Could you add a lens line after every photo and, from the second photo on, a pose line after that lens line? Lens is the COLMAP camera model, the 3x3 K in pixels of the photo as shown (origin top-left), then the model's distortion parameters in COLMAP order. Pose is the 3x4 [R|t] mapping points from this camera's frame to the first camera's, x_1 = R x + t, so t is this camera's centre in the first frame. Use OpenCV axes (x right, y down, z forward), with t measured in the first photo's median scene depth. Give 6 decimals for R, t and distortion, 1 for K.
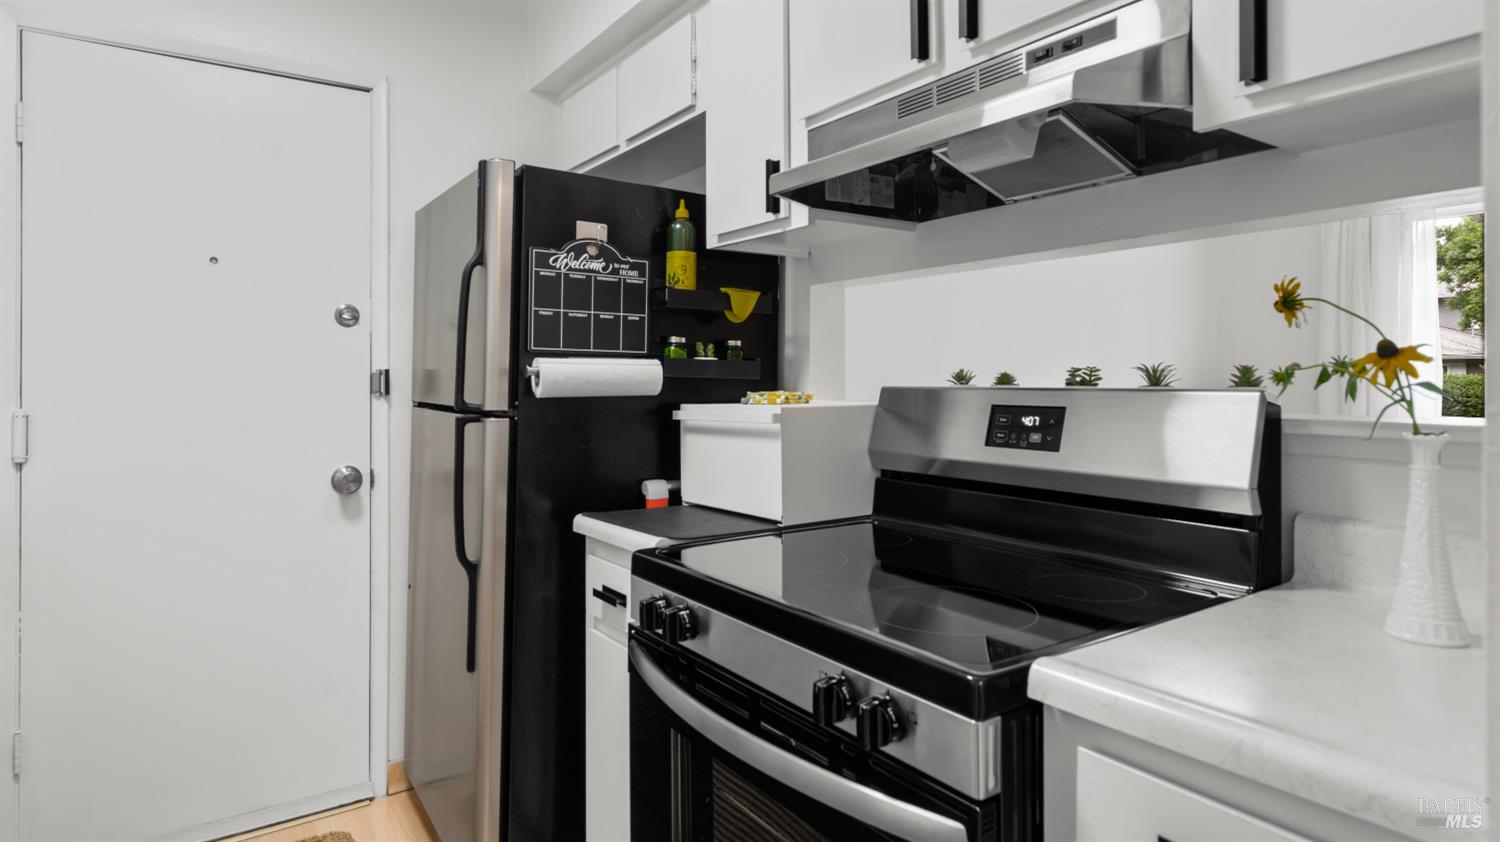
lens RADIAL K [[818.0, 0, 746.3], [0, 818.0, 376.0], [0, 0, 1]] dist [-0.000298, 0.000539]
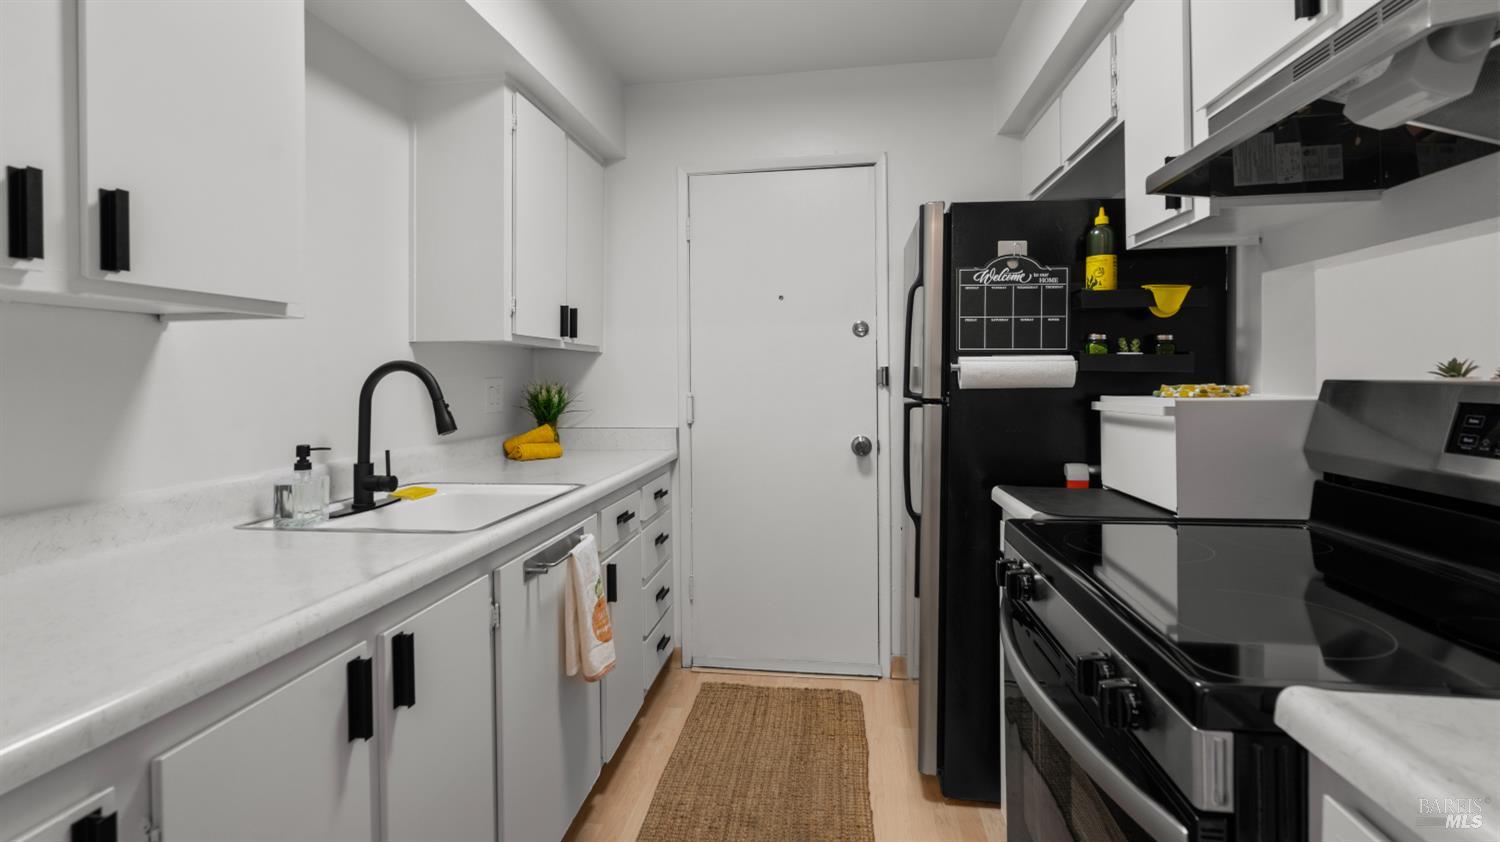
lens RADIAL K [[672.6, 0, 751.8], [0, 672.6, 377.2], [0, 0, 1]] dist [-0.009254, 0.000886]
pose [[0.735555, -0.002603, -0.677460, 0.192015], [0.009863, 0.999928, 0.006867, -0.001189], [0.677394, -0.011733, 0.735527, 0.030691]]
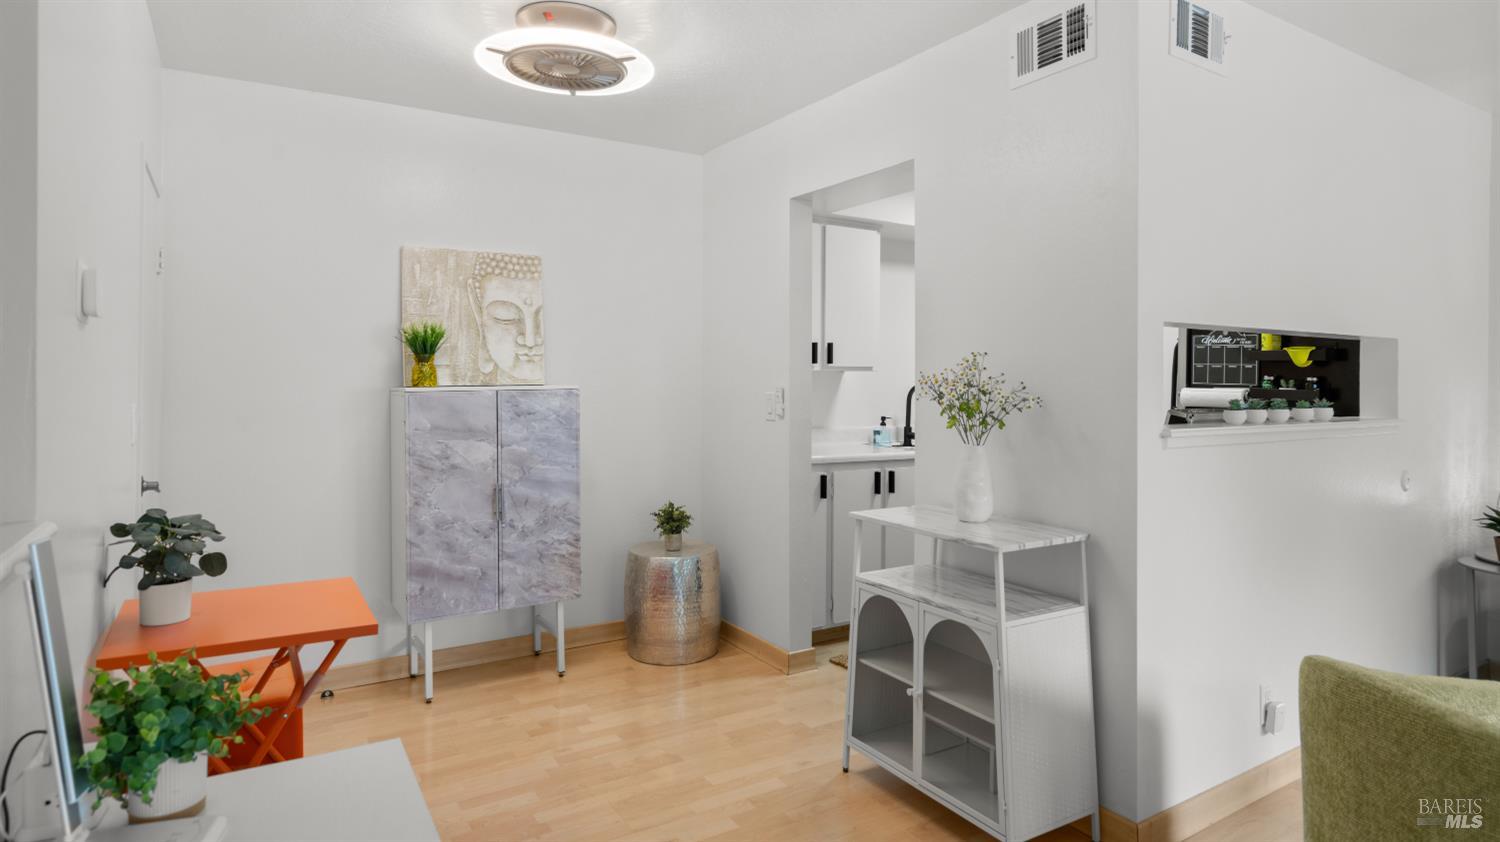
lens RADIAL K [[816.7, 0, 746.4], [0, 816.7, 406.4], [0, 0, 1]] dist [0.005605, -0.000020]
pose [[-0.047473, 0.040030, -0.998070, 1.838596], [-0.004034, 0.999181, 0.040266, -0.052162], [0.998864, 0.005938, -0.047273, -0.051381]]
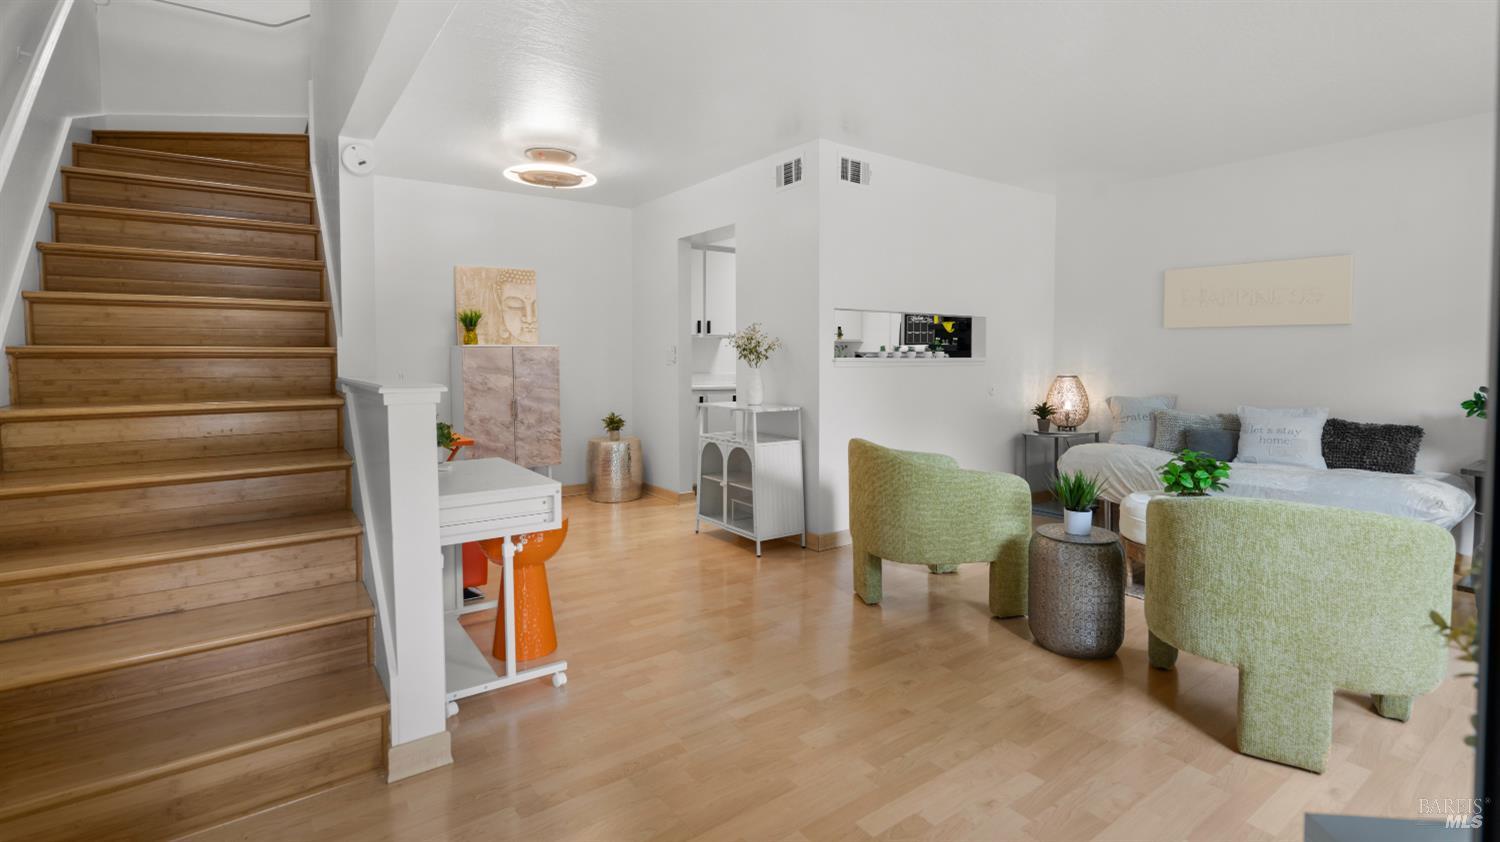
lens RADIAL K [[672.6, 0, 740.1], [0, 672.6, 392.1], [0, 0, 1]] dist [-0.009254, 0.000886]
pose [[0.020082, 0.059727, -0.998013, 2.740849], [0.001027, 0.998212, 0.059760, 0.007076], [0.999798, -0.002225, 0.019985, 0.159275]]
